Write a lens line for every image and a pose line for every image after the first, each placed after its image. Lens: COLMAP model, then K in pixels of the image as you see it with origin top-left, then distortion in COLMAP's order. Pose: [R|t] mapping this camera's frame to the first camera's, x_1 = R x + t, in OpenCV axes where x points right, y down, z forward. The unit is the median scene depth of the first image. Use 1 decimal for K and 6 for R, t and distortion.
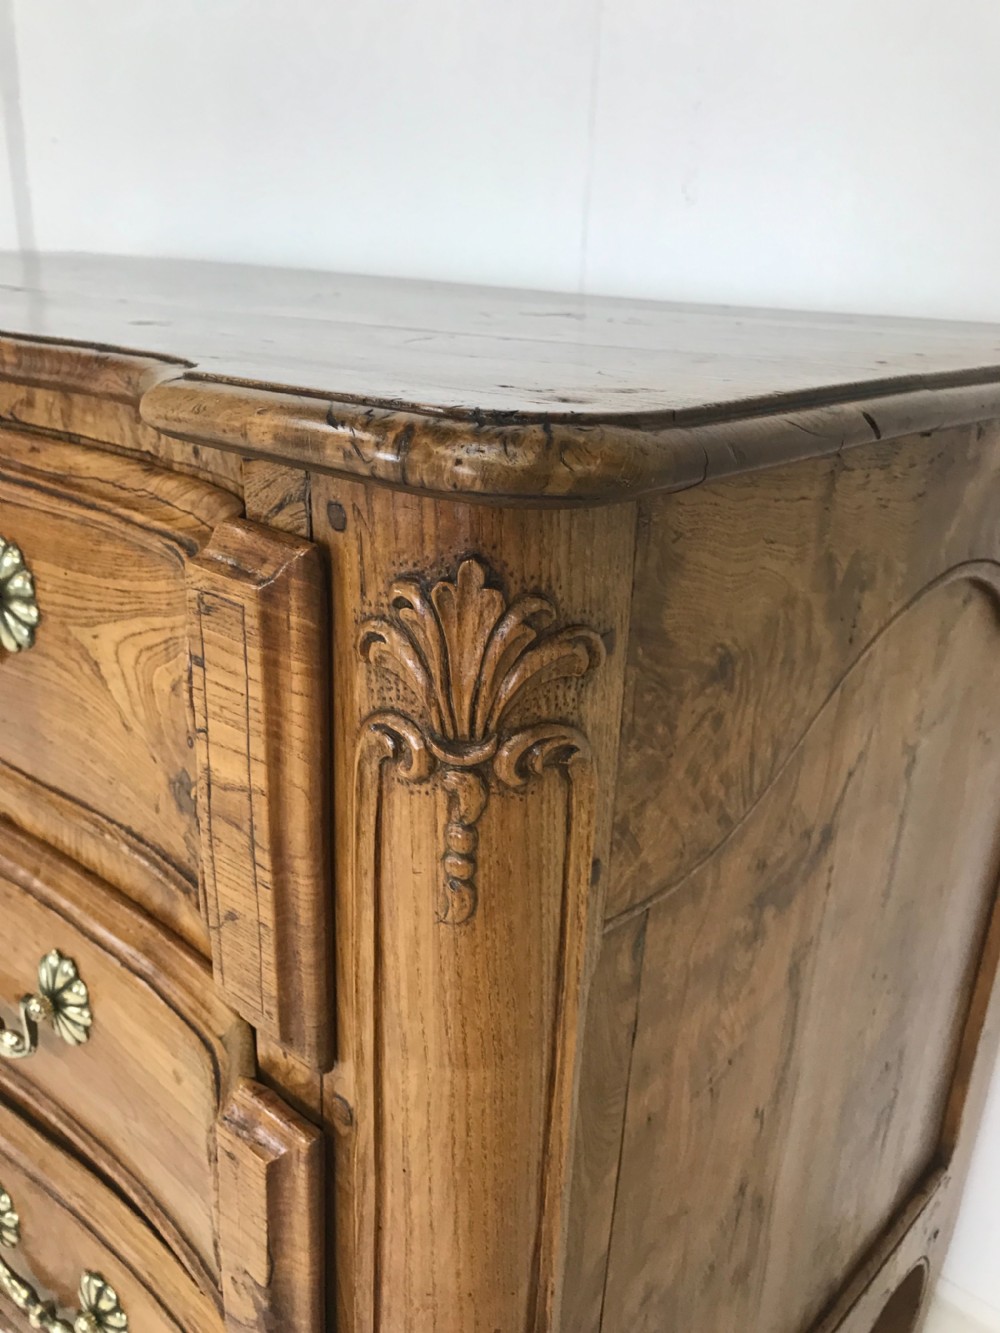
lens RADIAL K [[1103.1, 0, 500.0], [0, 1103.1, 666.5], [0, 0, 1]] dist [0.007611, 0.002492]
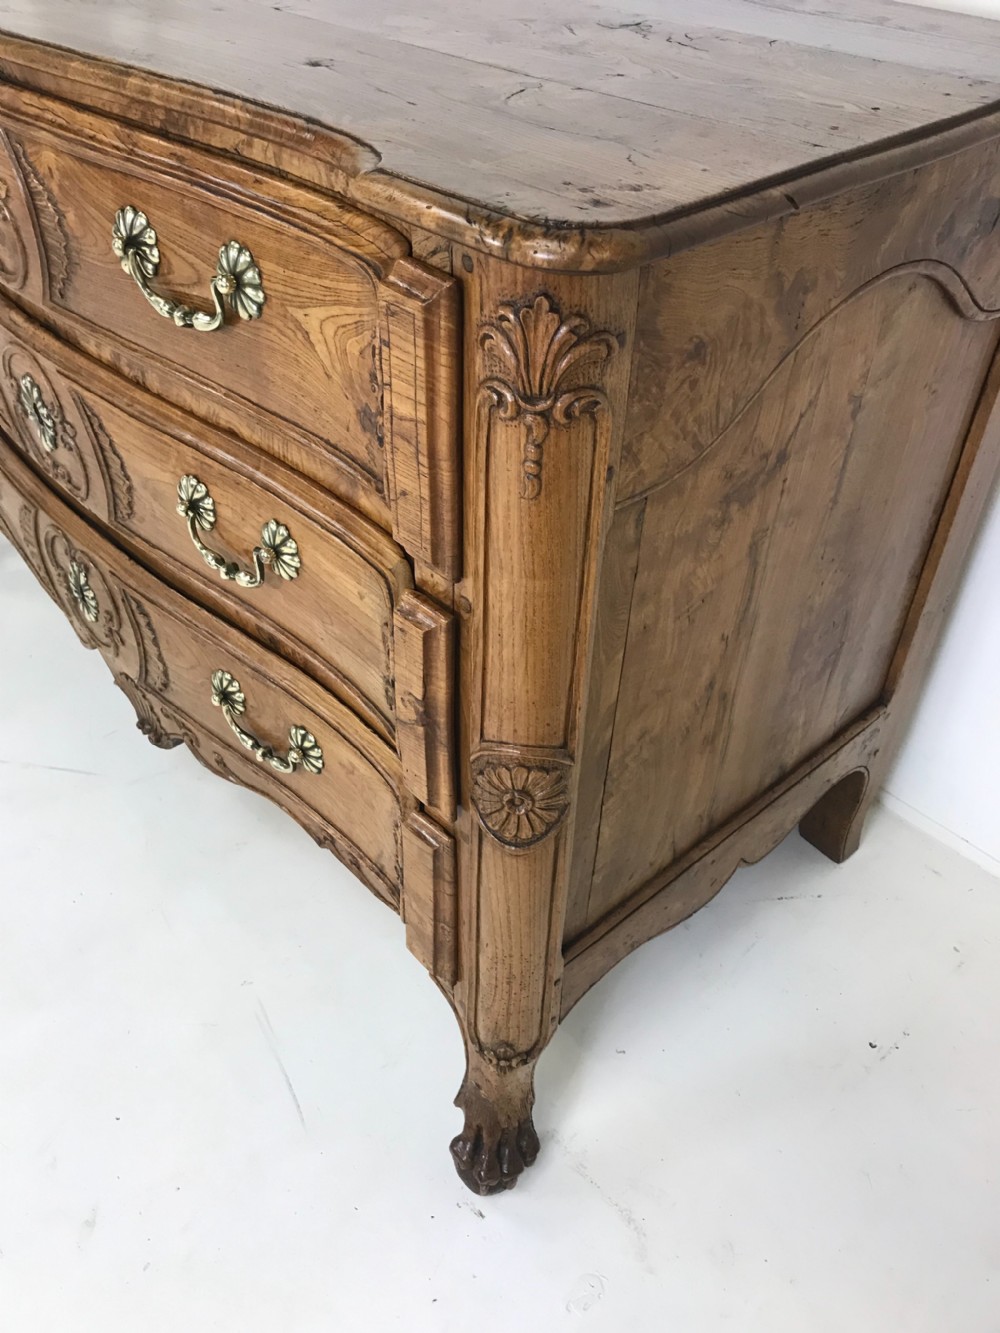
lens RADIAL K [[1093.9, 0, 507.2], [0, 1093.9, 662.6], [0, 0, 1]] dist [0.189446, -0.527662]
pose [[0.997021, 0.040358, -0.065728, 0.045340], [-0.016560, 0.944318, 0.328617, -0.093320], [0.075330, -0.326550, 0.942173, -0.689660]]
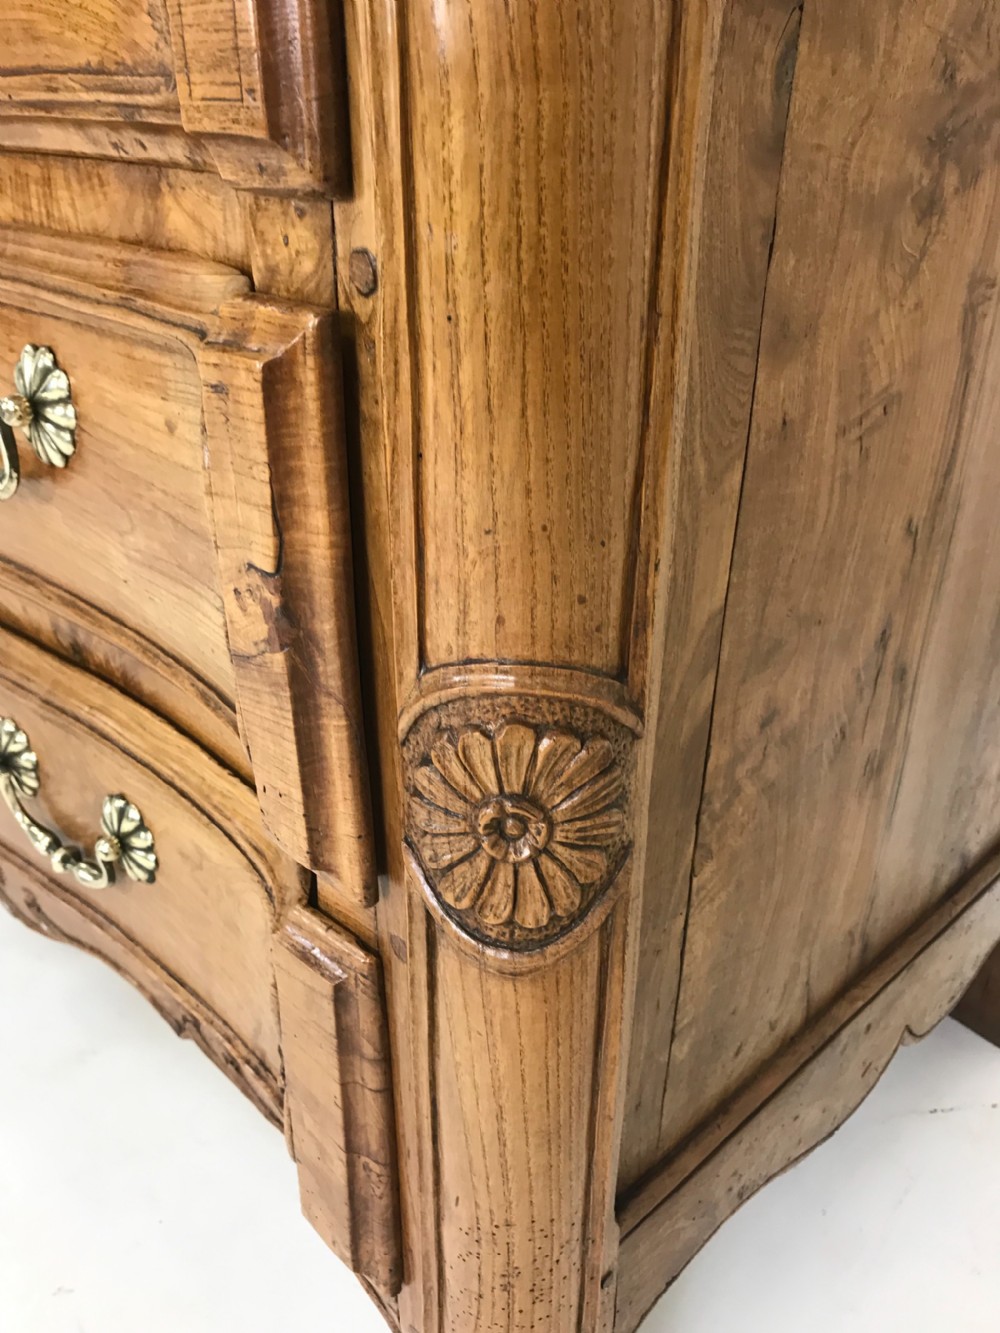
lens RADIAL K [[1108.3, 0, 500.0], [0, 1108.3, 666.5], [0, 0, 1]] dist [0.060090, -0.115460]
pose [[0.997995, -0.005029, -0.063098, -0.010670], [0.013175, 0.991511, 0.129357, 0.551893], [0.061911, -0.129929, 0.989589, 0.261979]]
